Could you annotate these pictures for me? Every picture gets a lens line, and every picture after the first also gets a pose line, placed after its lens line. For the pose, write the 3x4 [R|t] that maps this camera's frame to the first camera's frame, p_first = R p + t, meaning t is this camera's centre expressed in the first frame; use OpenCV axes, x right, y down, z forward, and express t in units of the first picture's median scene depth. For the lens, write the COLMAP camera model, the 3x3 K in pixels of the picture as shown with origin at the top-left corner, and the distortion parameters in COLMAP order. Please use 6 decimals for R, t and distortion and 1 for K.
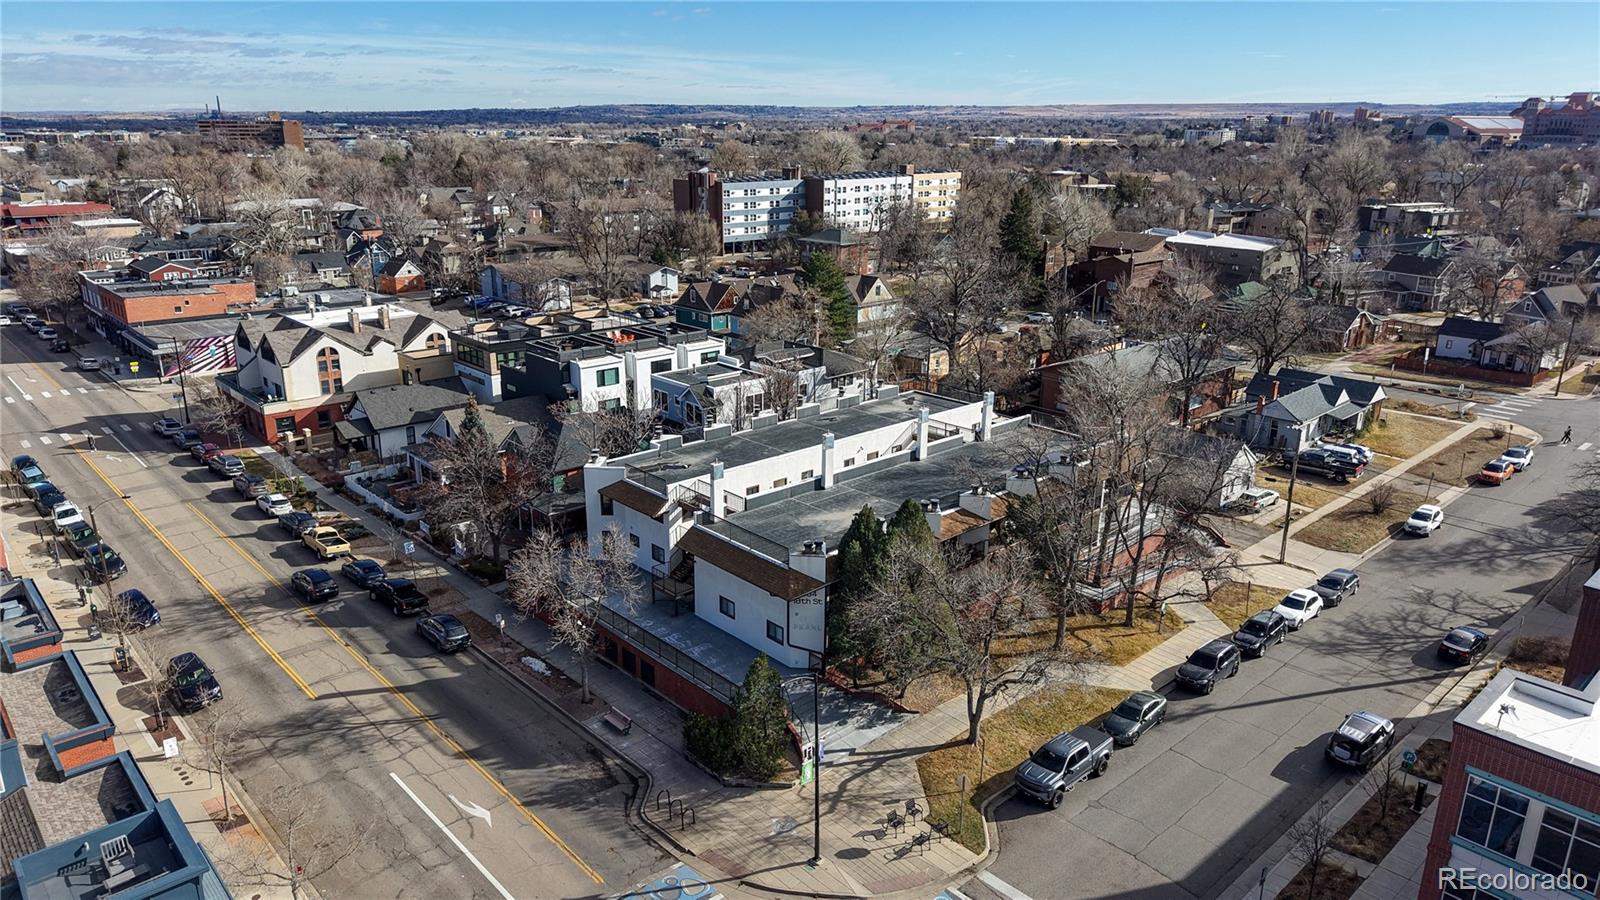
lens RADIAL K [[1077.1, 0, 798.5], [0, 1077.1, 452.7], [0, 0, 1]] dist [-0.003337, -0.001020]
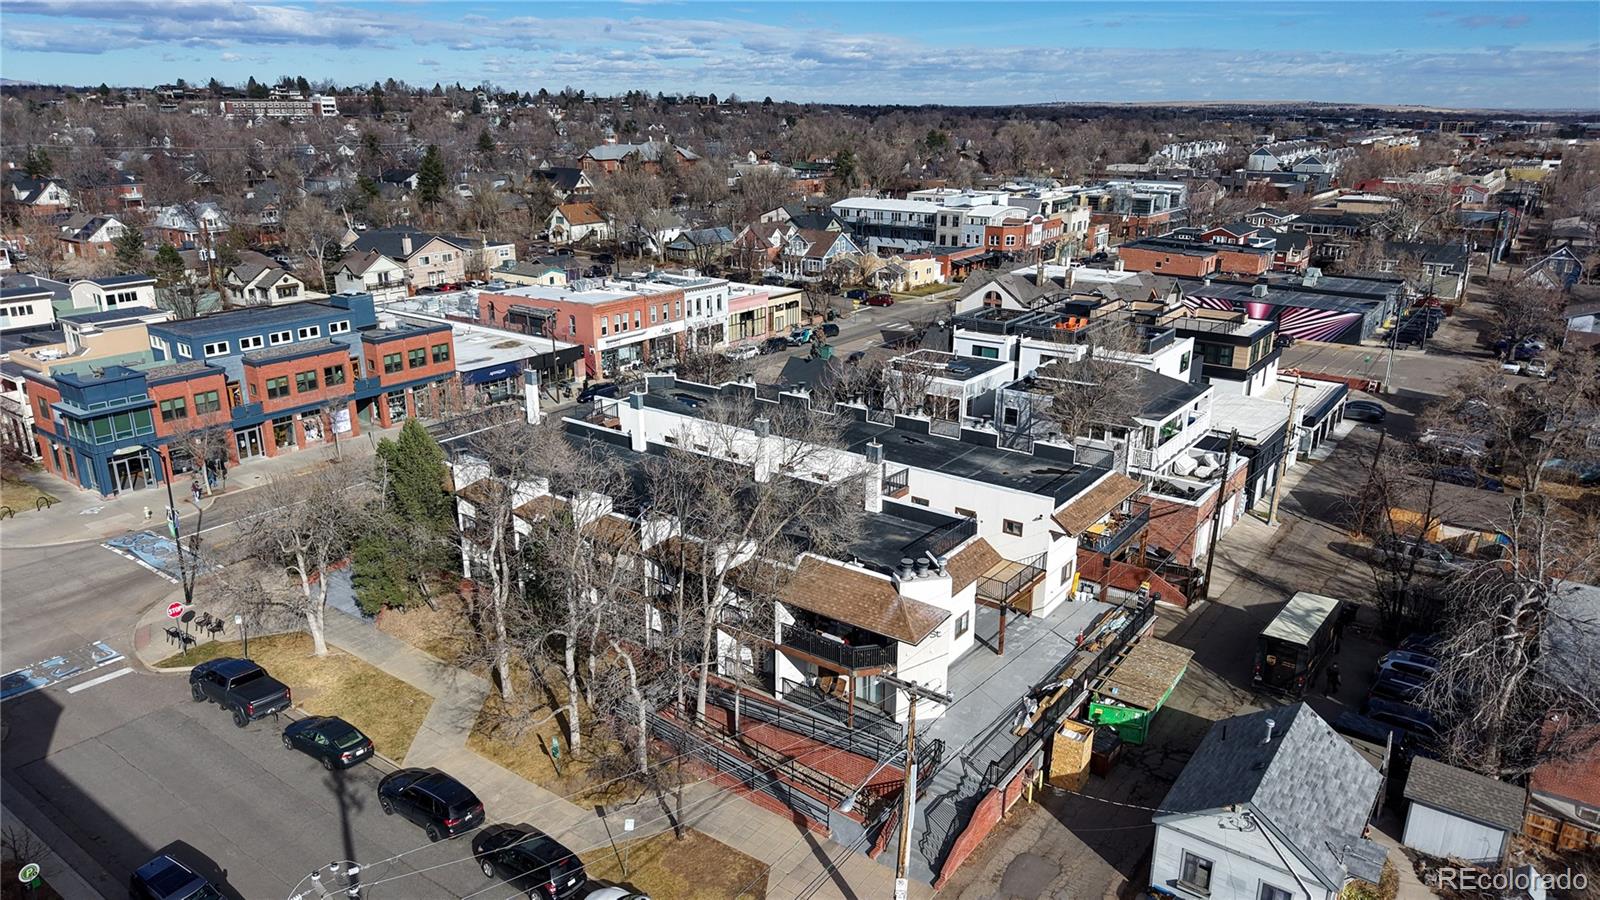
lens RADIAL K [[1077.1, 0, 799.5], [0, 1077.1, 450.3], [0, 0, 1]] dist [-0.003337, -0.001020]
pose [[0.202364, 0.296063, -0.933486, 1.058750], [-0.296585, 0.926970, 0.229702, -0.256083], [0.933320, 0.230375, 0.275394, 1.014394]]
